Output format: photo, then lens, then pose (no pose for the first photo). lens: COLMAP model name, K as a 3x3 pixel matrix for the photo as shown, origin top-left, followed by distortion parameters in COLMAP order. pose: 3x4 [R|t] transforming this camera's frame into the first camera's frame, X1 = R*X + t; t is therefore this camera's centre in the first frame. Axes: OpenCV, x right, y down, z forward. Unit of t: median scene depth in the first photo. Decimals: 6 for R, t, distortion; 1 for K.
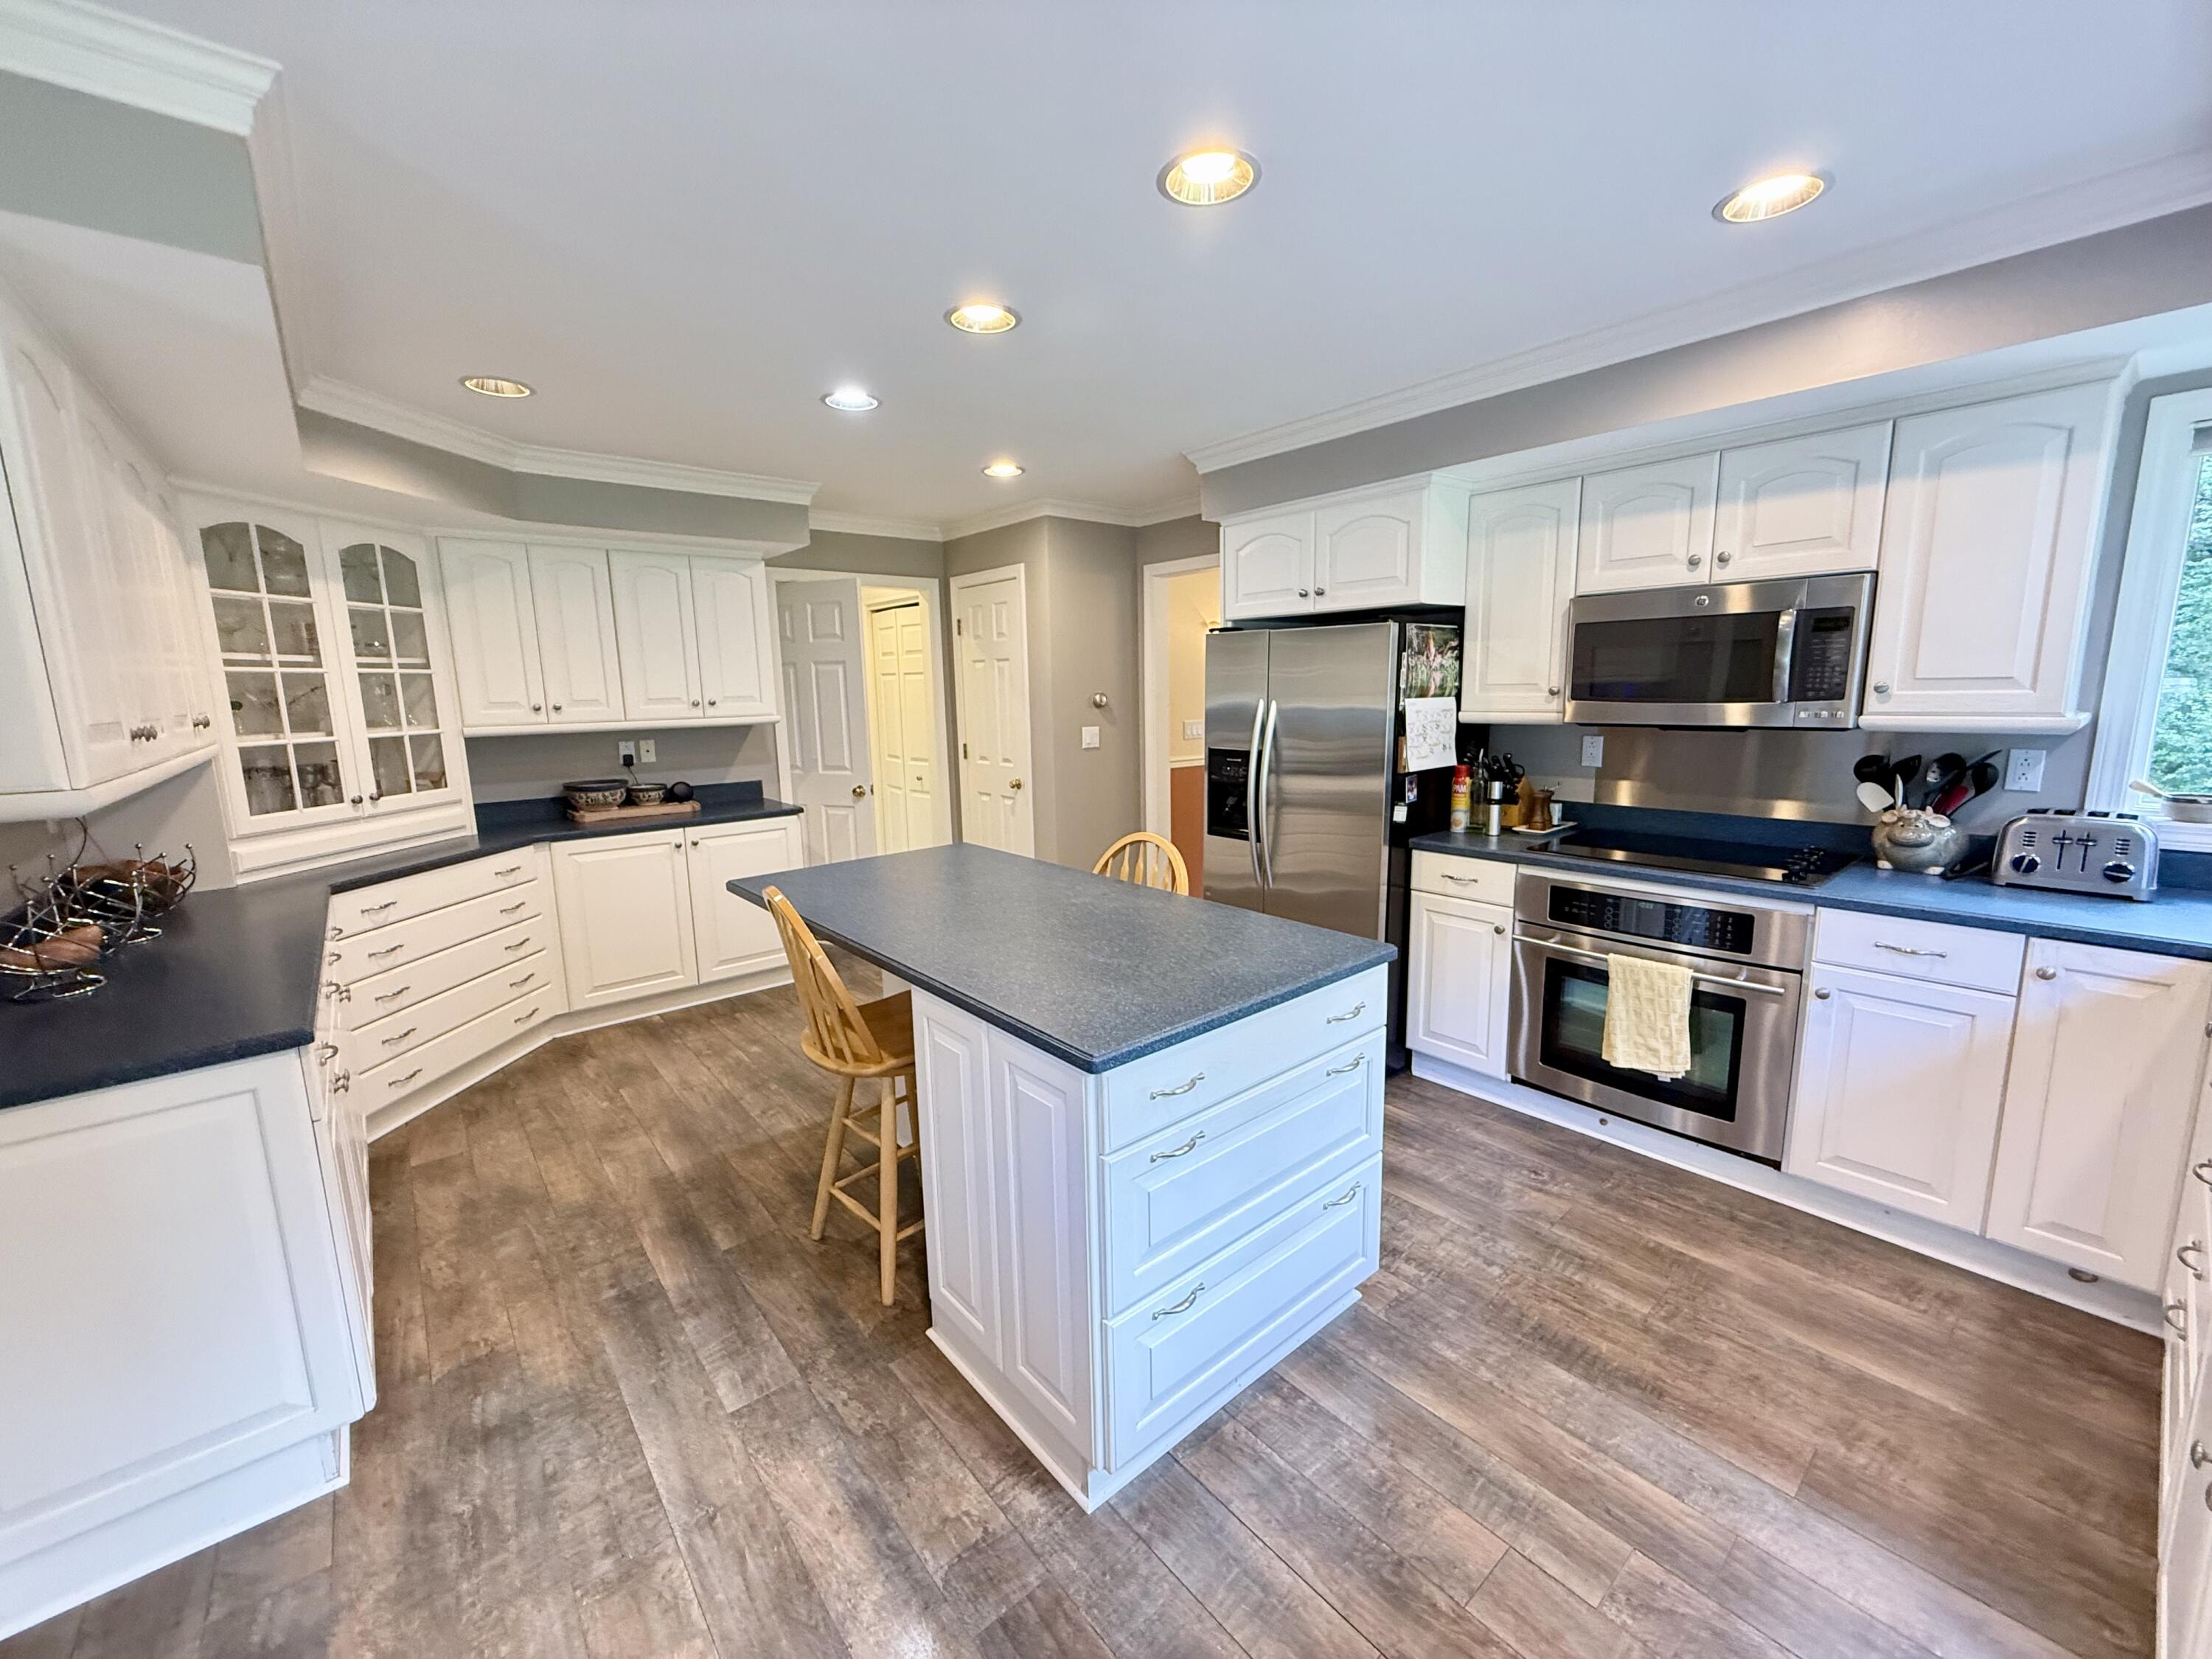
lens RADIAL K [[880.5, 0, 1099.9], [0, 880.5, 829.6], [0, 0, 1]] dist [0.002984, -0.000969]
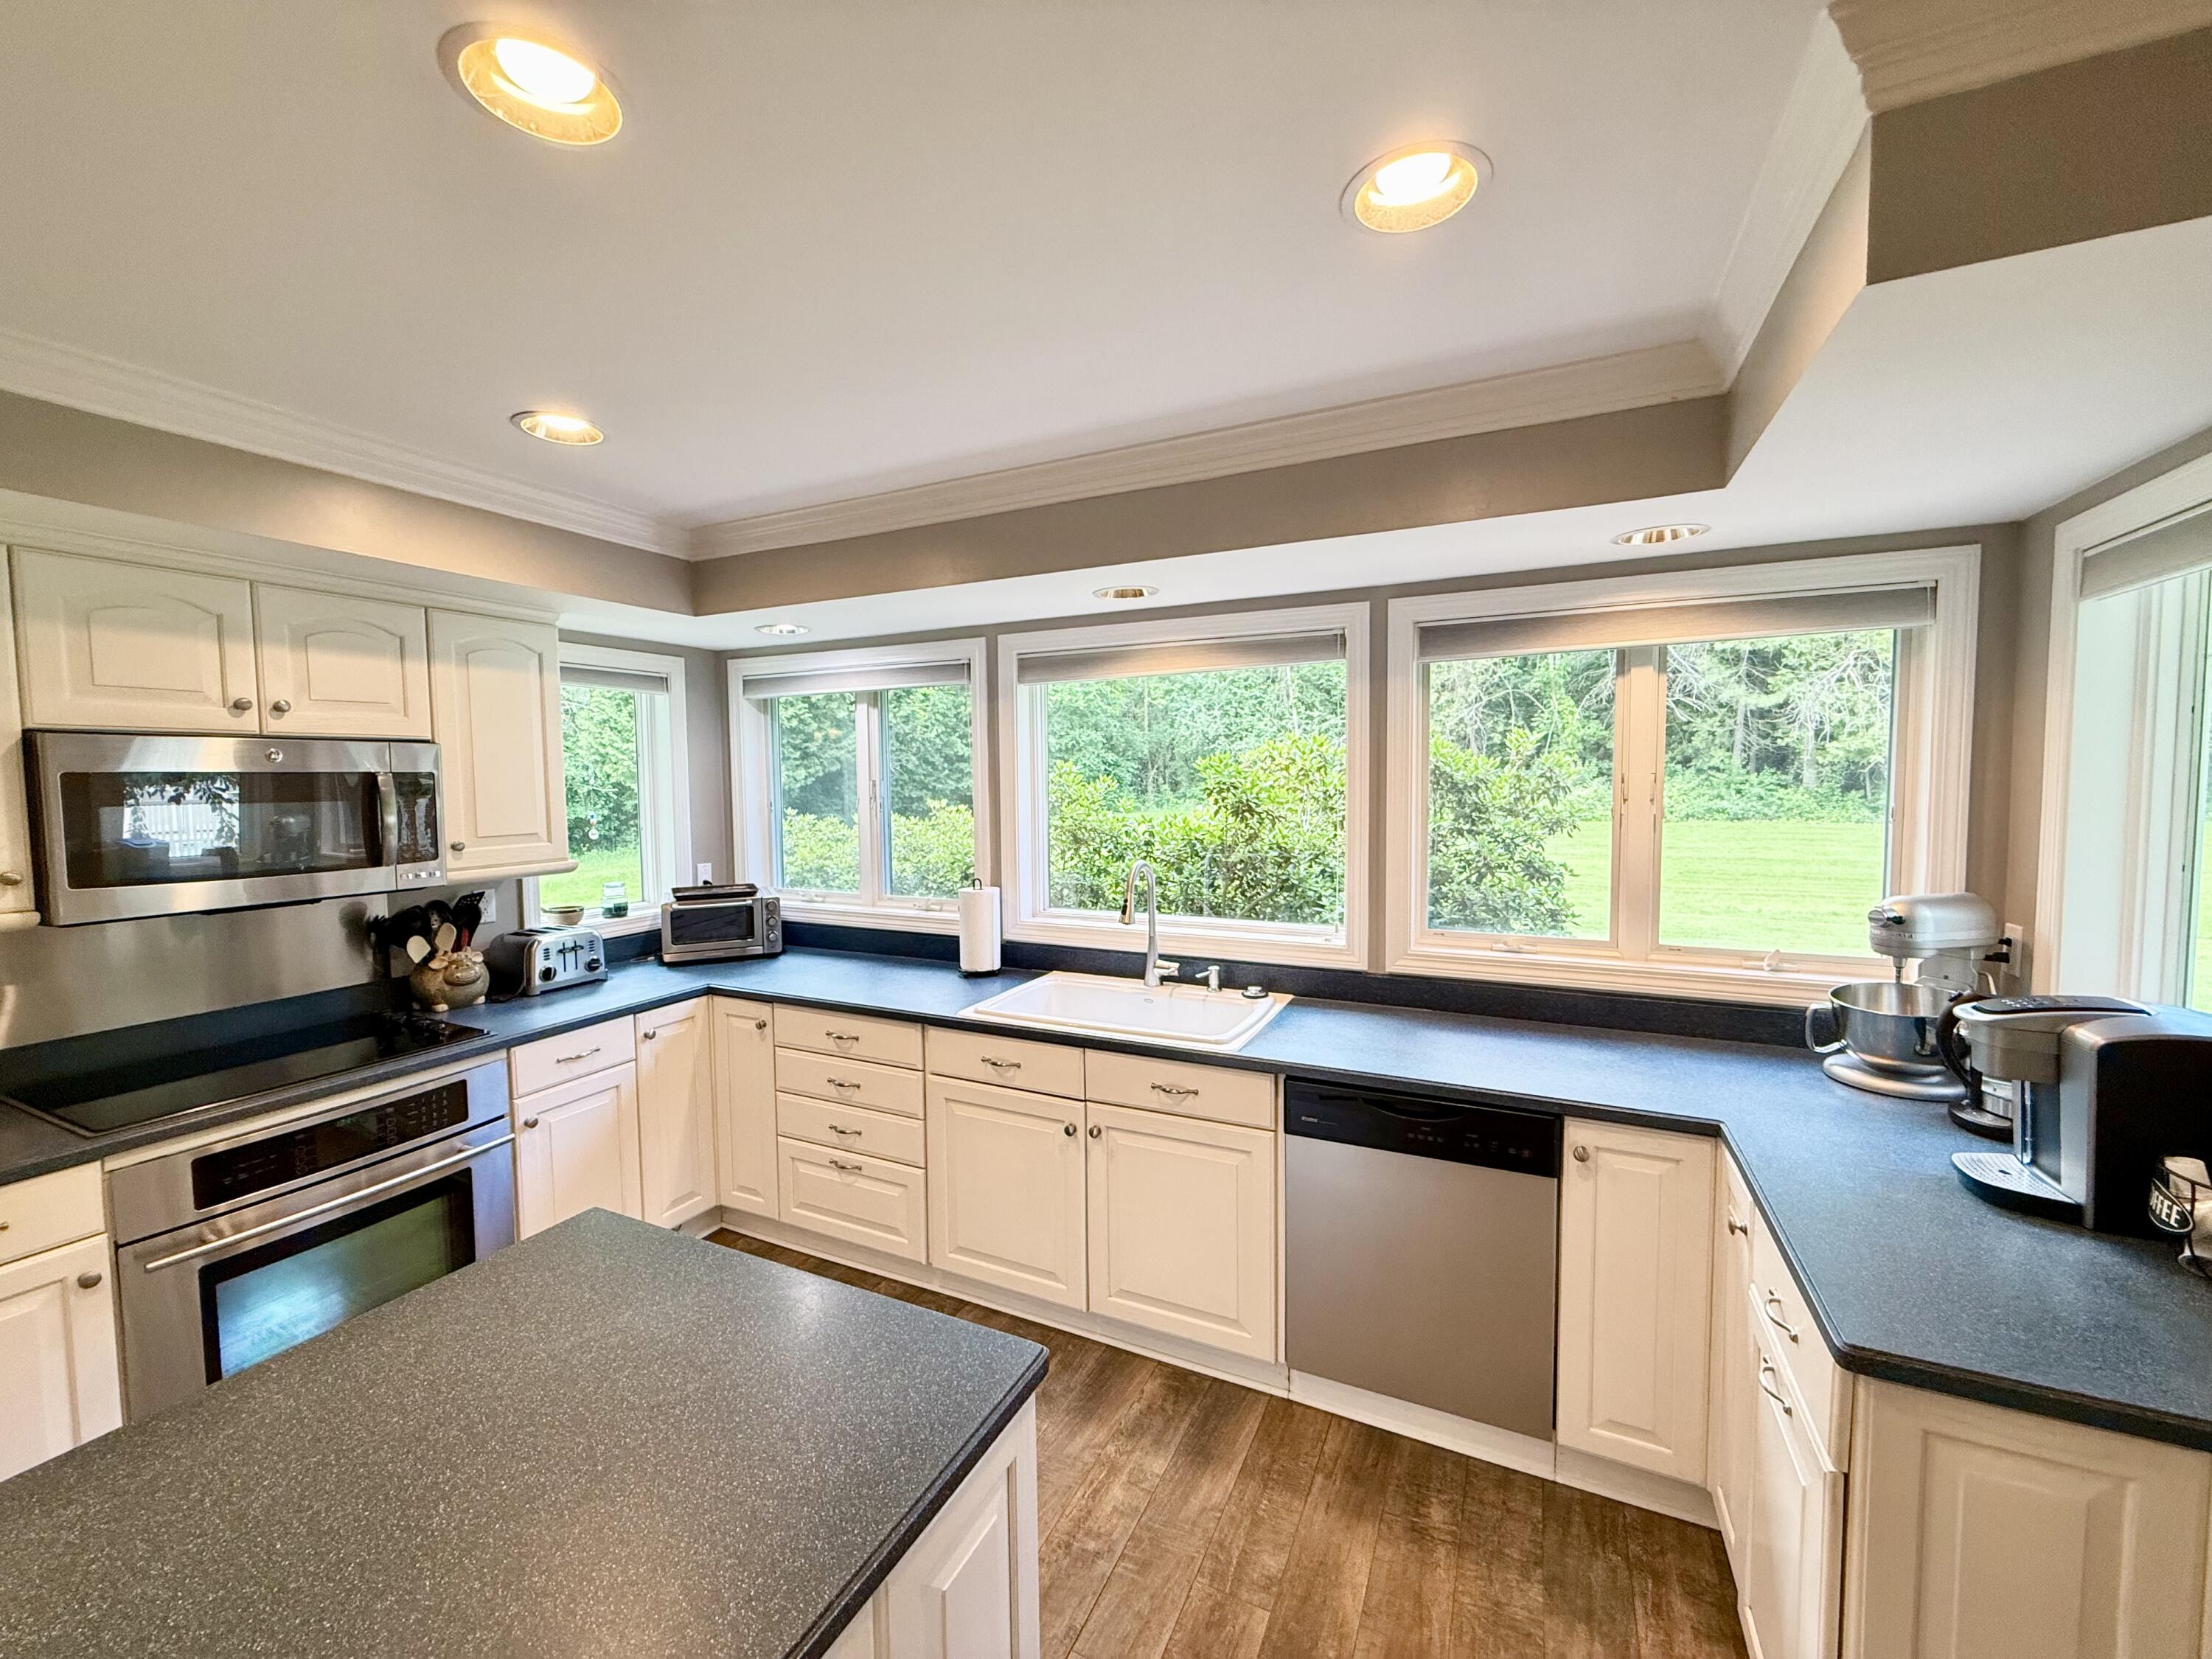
lens RADIAL K [[880.5, 0, 1103.1], [0, 880.5, 830.6], [0, 0, 1]] dist [0.002984, -0.000969]
pose [[-0.409597, -0.030146, 0.911768, -0.348550], [0.168947, 0.979658, 0.108287, -0.128388], [-0.896486, 0.198395, -0.396172, 0.560145]]
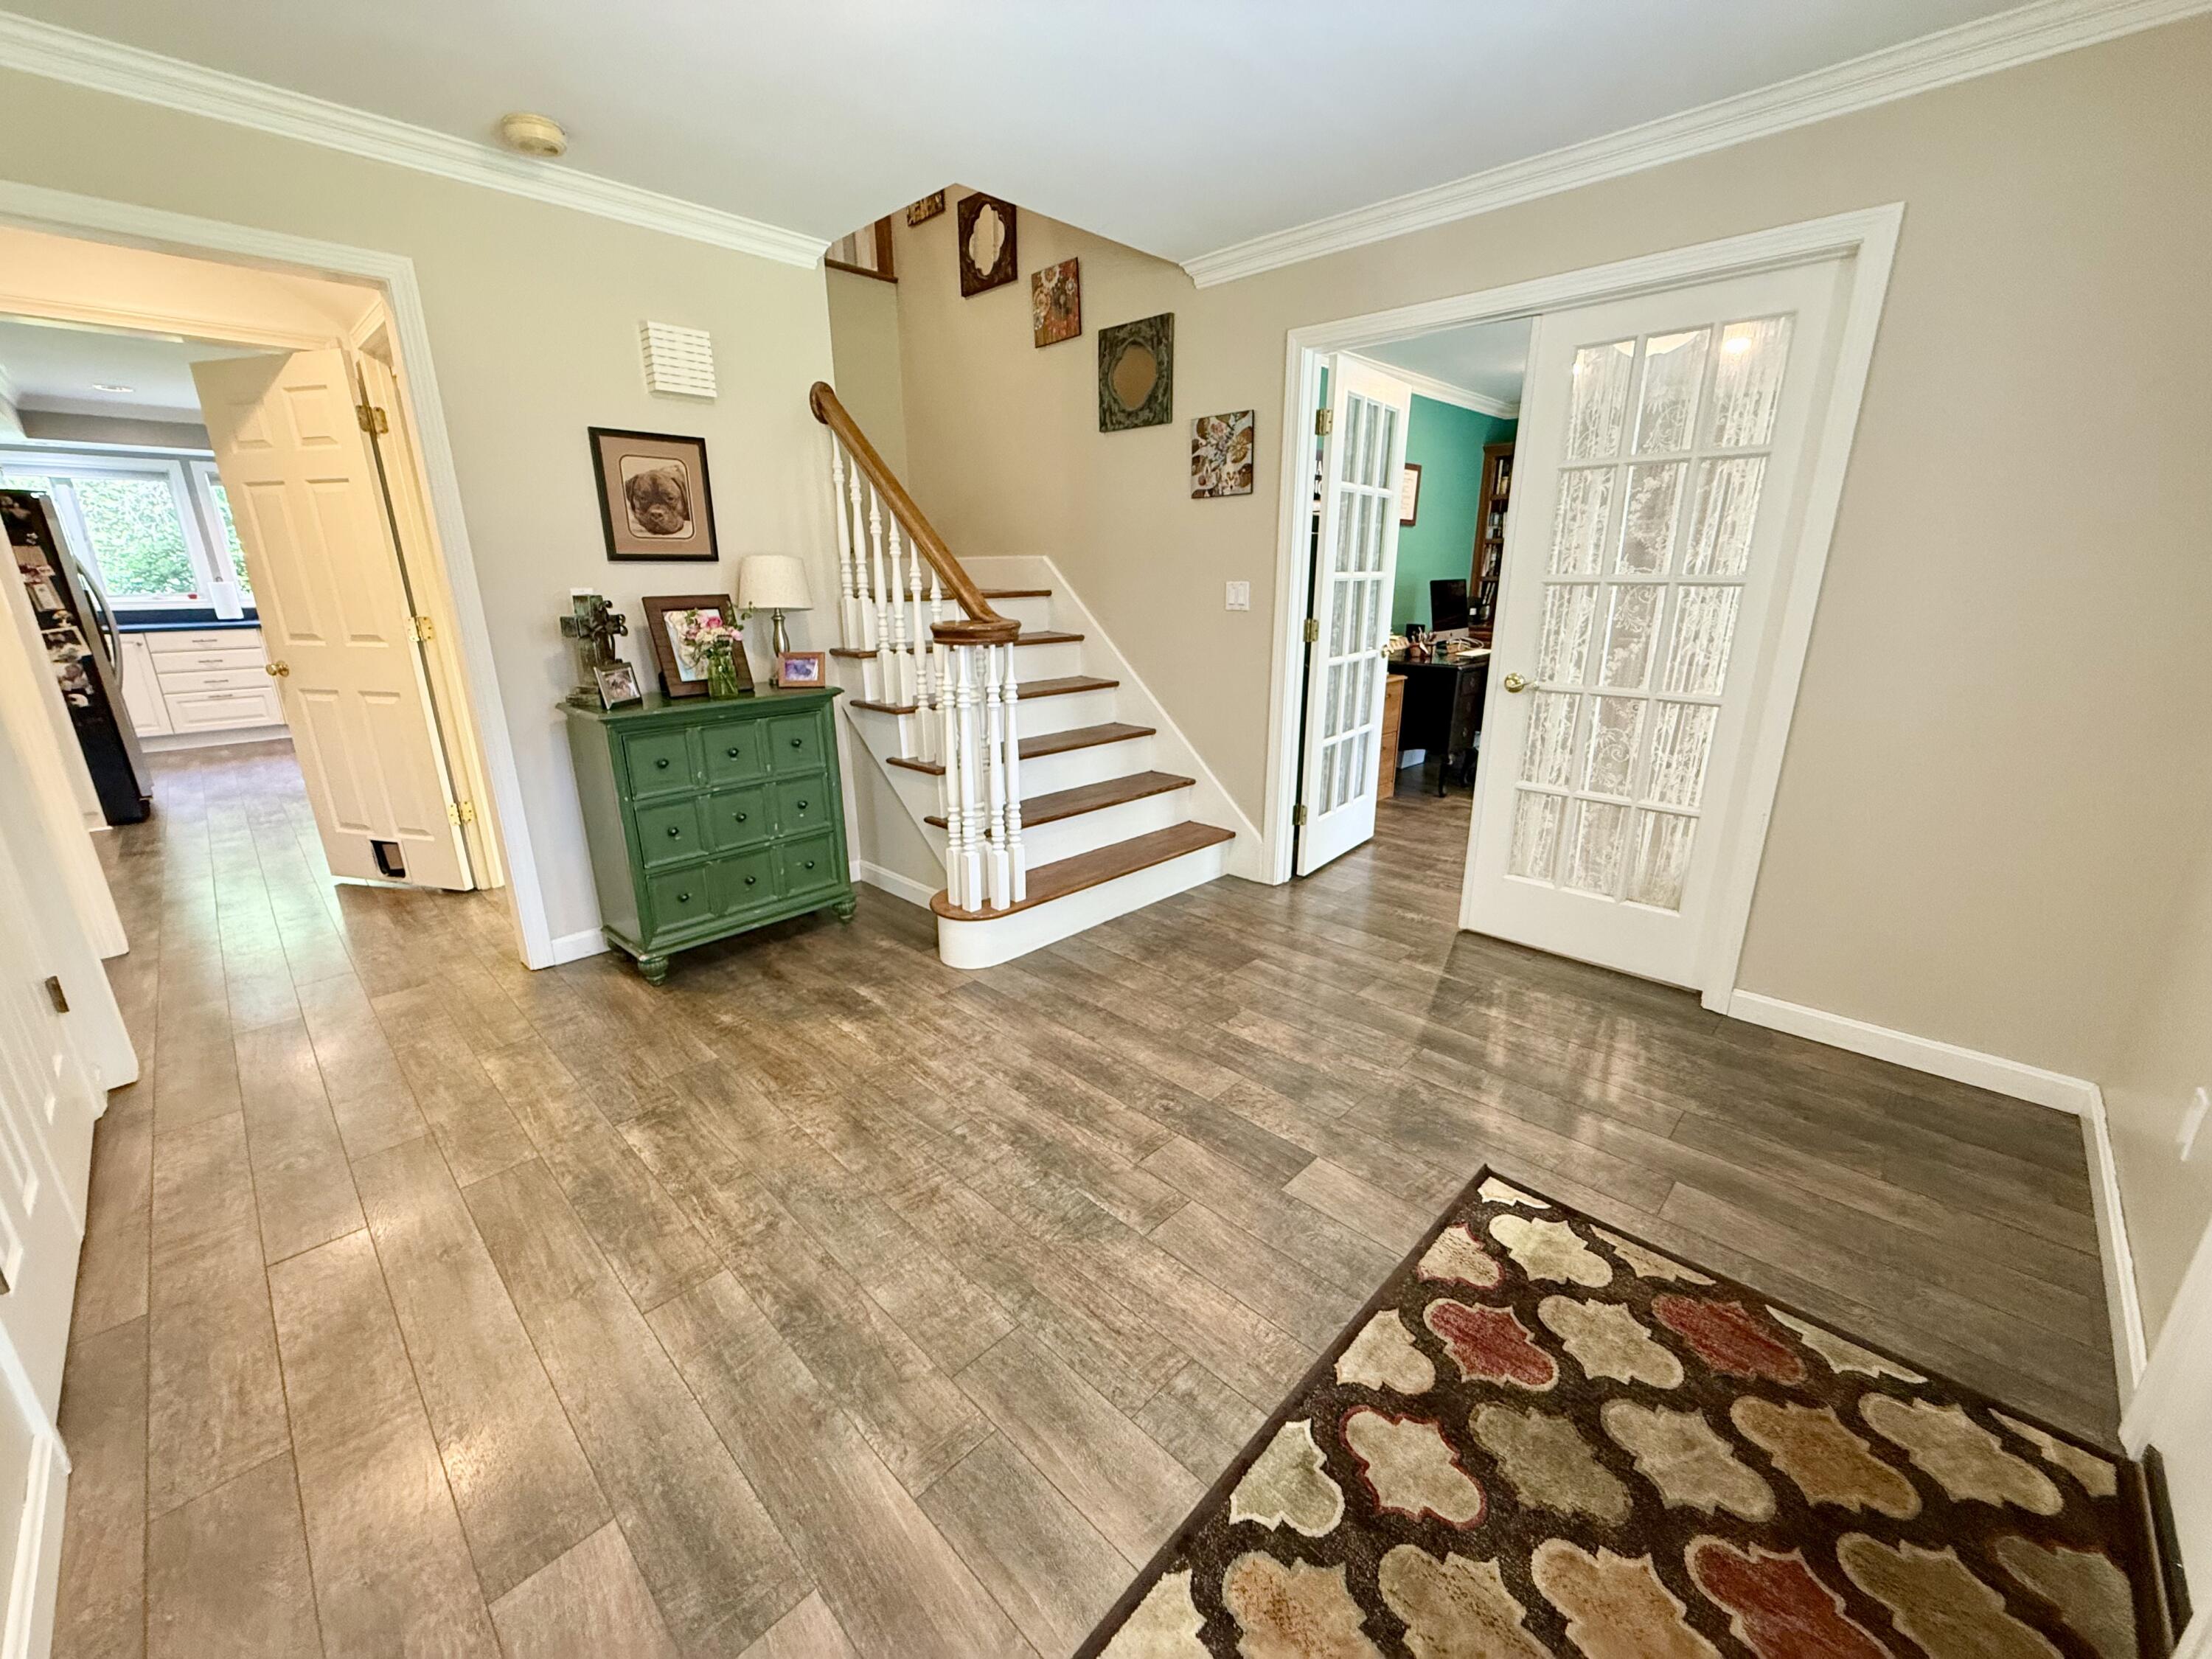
lens RADIAL K [[880.5, 0, 1104.9], [0, 880.5, 832.9], [0, 0, 1]] dist [0.002984, -0.000969]
pose [[-0.994786, 0.050748, -0.088457, -1.459086], [0.006368, 0.896612, 0.442772, -0.405227], [0.101782, 0.439900, -0.892260, 2.955572]]
